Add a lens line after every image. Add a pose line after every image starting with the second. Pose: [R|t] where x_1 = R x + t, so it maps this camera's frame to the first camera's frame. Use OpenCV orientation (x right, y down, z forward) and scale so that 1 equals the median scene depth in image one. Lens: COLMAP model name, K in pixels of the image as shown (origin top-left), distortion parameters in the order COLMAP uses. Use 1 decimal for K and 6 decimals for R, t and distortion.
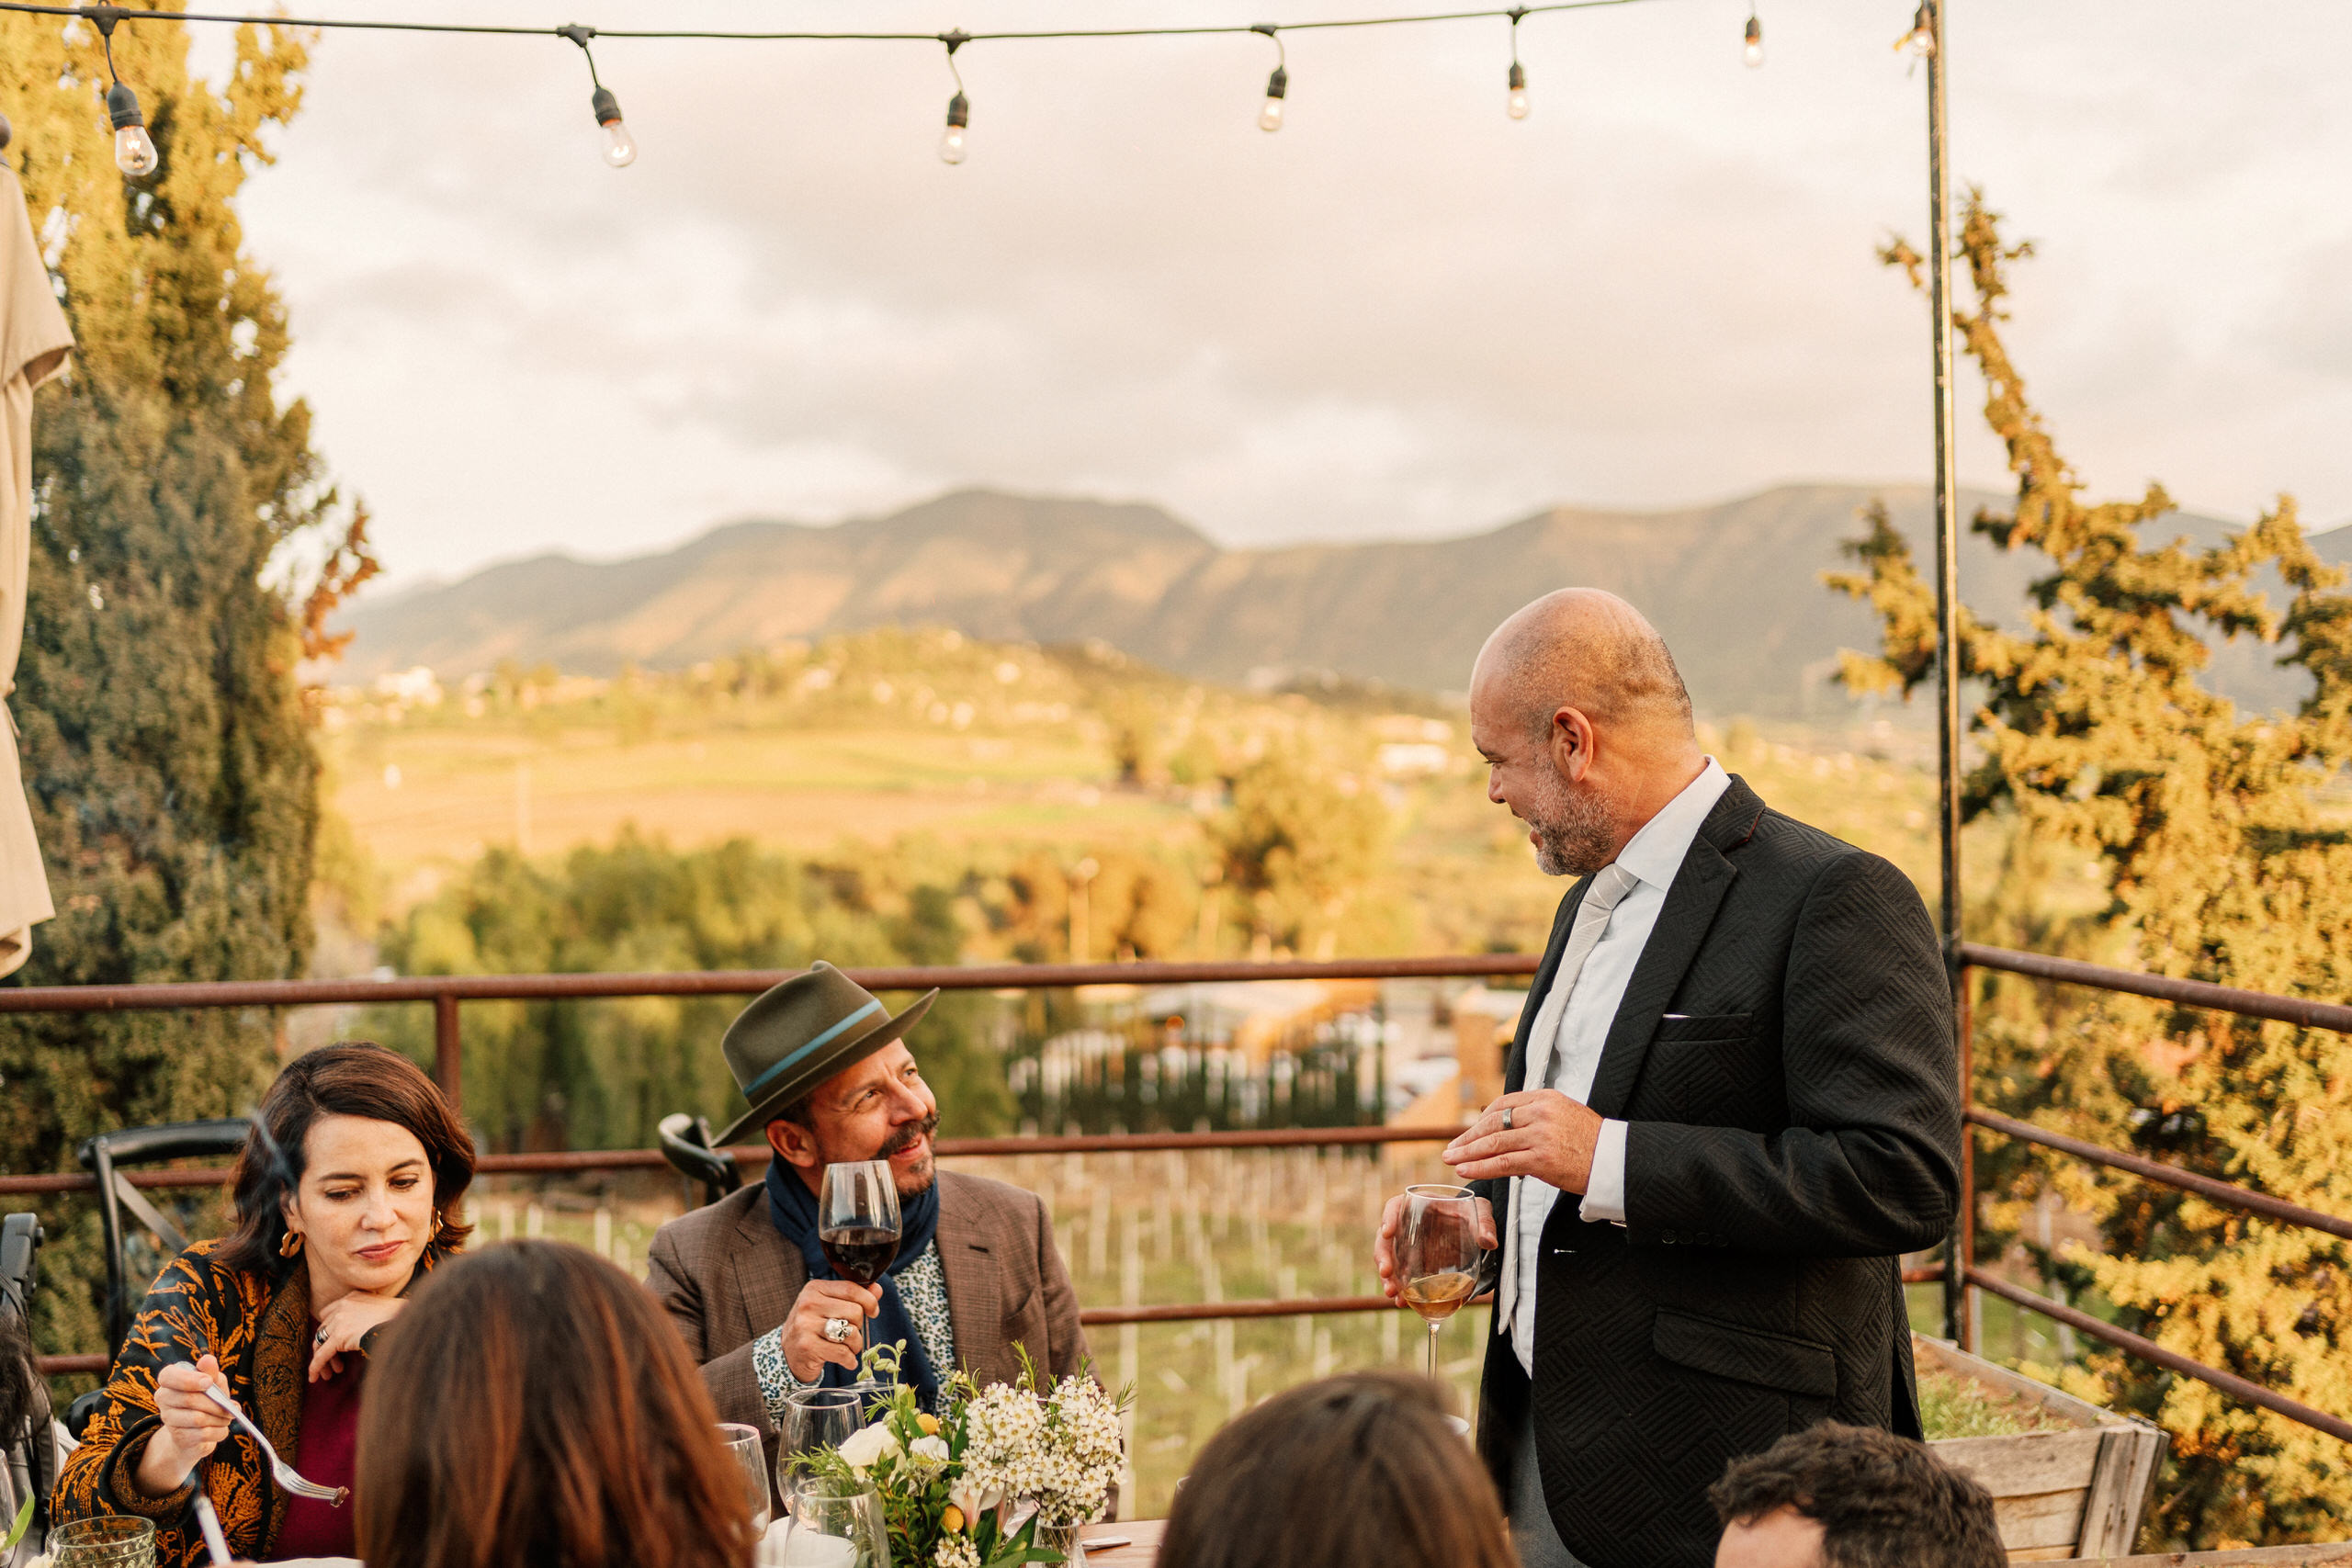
lens RADIAL K [[2471.4, 0, 1163.2], [0, 2471.4, 800.3], [0, 0, 1]] dist [0.012755, 0.000000]
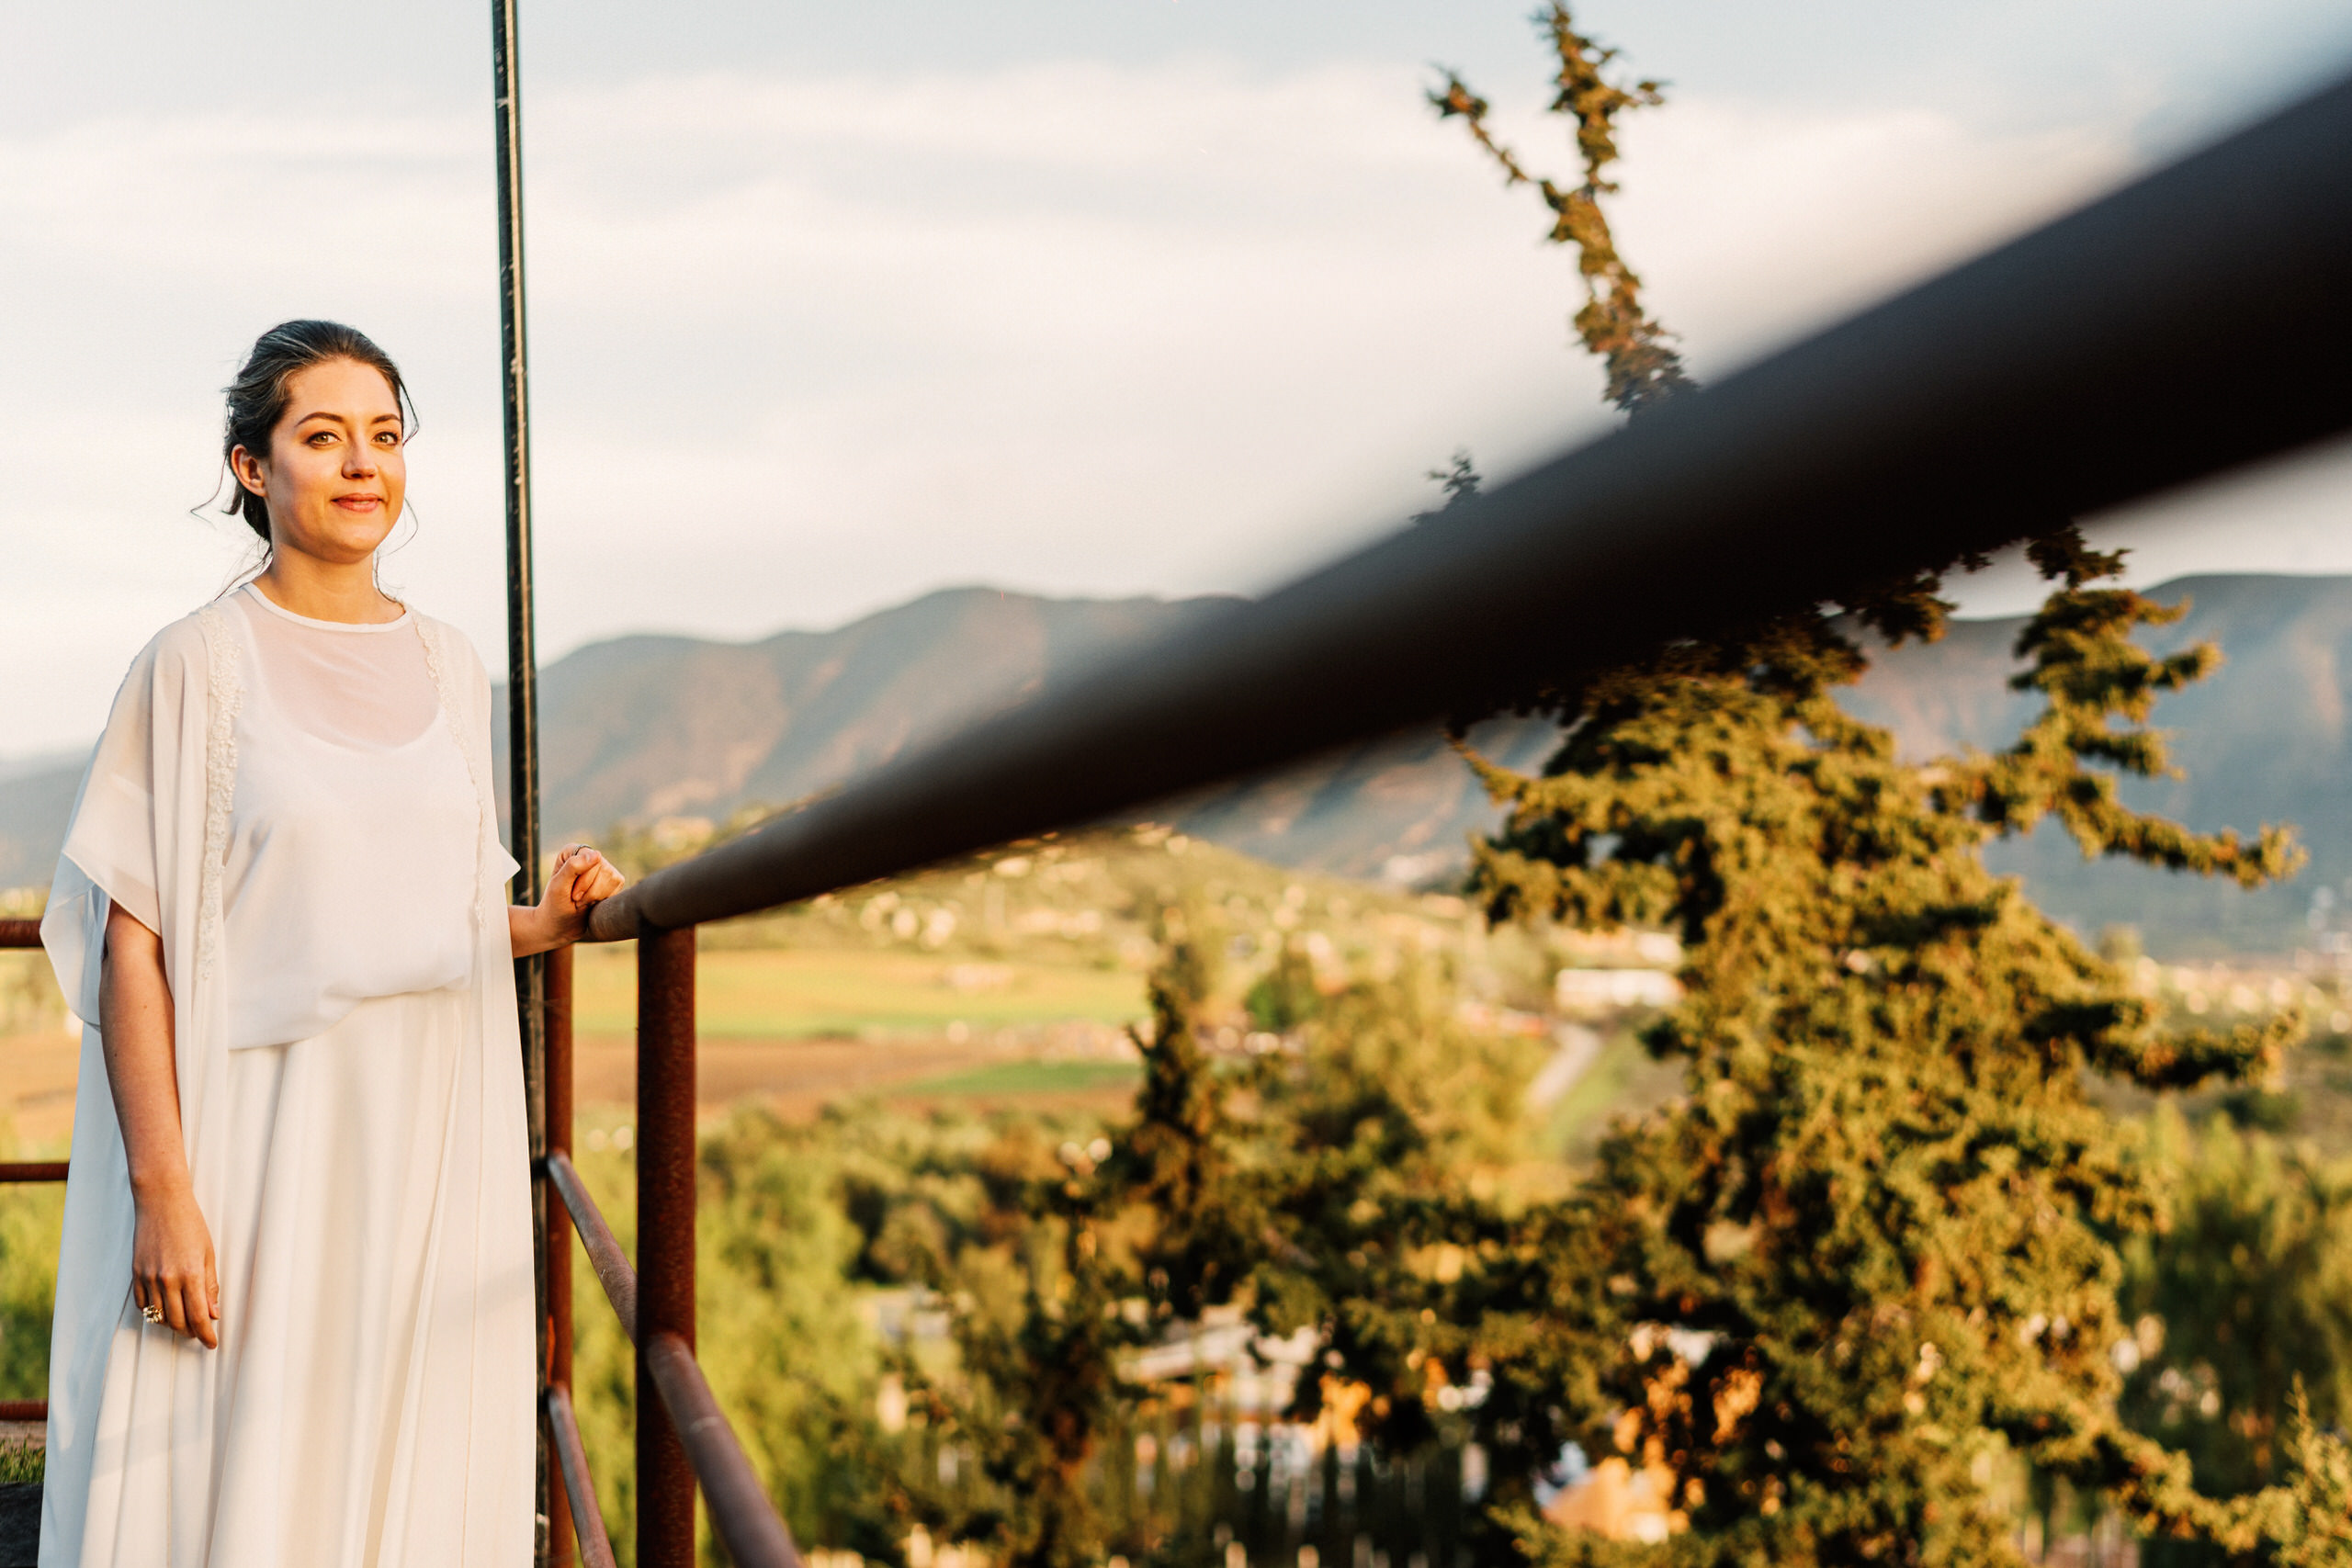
lens RADIAL K [[3737.9, 0, 1184.0], [0, 3737.9, 774.8], [0, 0, 1]] dist [0.018903, 0.000000]
pose [[0.998743, -0.003624, -0.049988, 0.299687], [-0.000445, 0.996702, -0.081150, 0.058152], [0.050117, 0.081071, 0.995448, -0.035922]]
